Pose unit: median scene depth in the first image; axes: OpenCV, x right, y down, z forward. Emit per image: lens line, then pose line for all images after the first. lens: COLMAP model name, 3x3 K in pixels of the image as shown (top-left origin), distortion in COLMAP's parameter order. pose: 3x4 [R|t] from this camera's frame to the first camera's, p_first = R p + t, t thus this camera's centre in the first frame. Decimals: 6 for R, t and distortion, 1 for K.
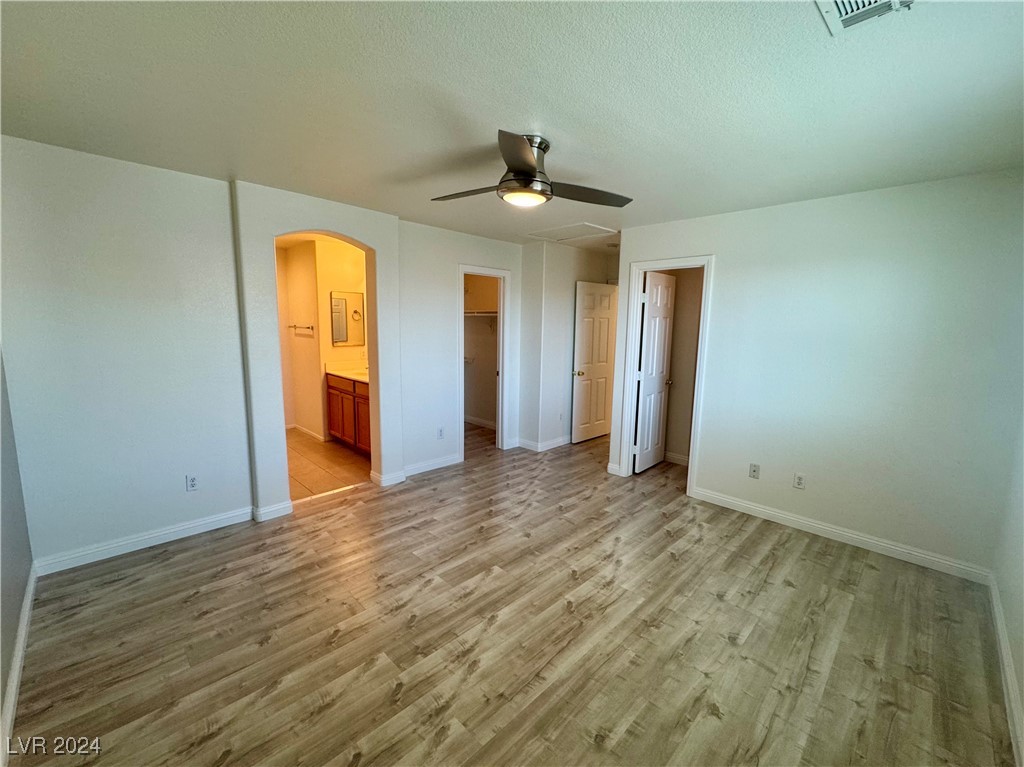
lens RADIAL K [[410.1, 0, 504.8], [0, 410.1, 381.0], [0, 0, 1]] dist [-0.005040, 0.001186]
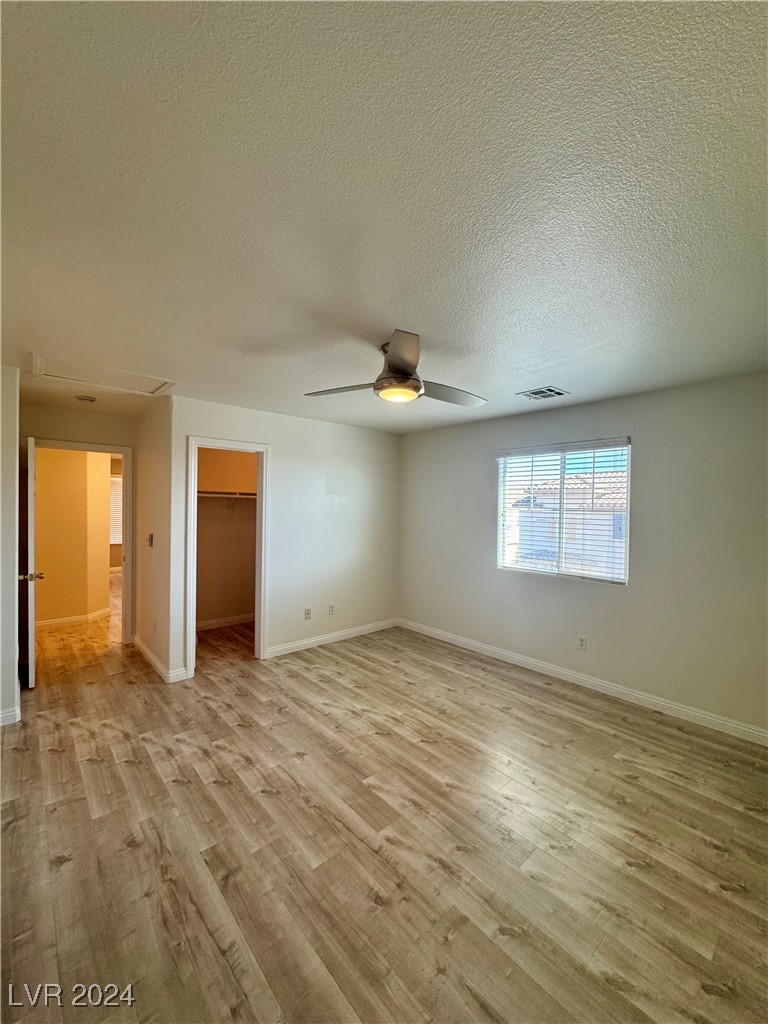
lens RADIAL K [[410.1, 0, 374.1], [0, 410.1, 512.2], [0, 0, 1]] dist [-0.005040, 0.001186]
pose [[0.083297, -0.033867, 0.995949, -0.735469], [0.126738, 0.991667, 0.023121, -0.116915], [-0.988433, 0.124299, 0.086895, 0.694344]]
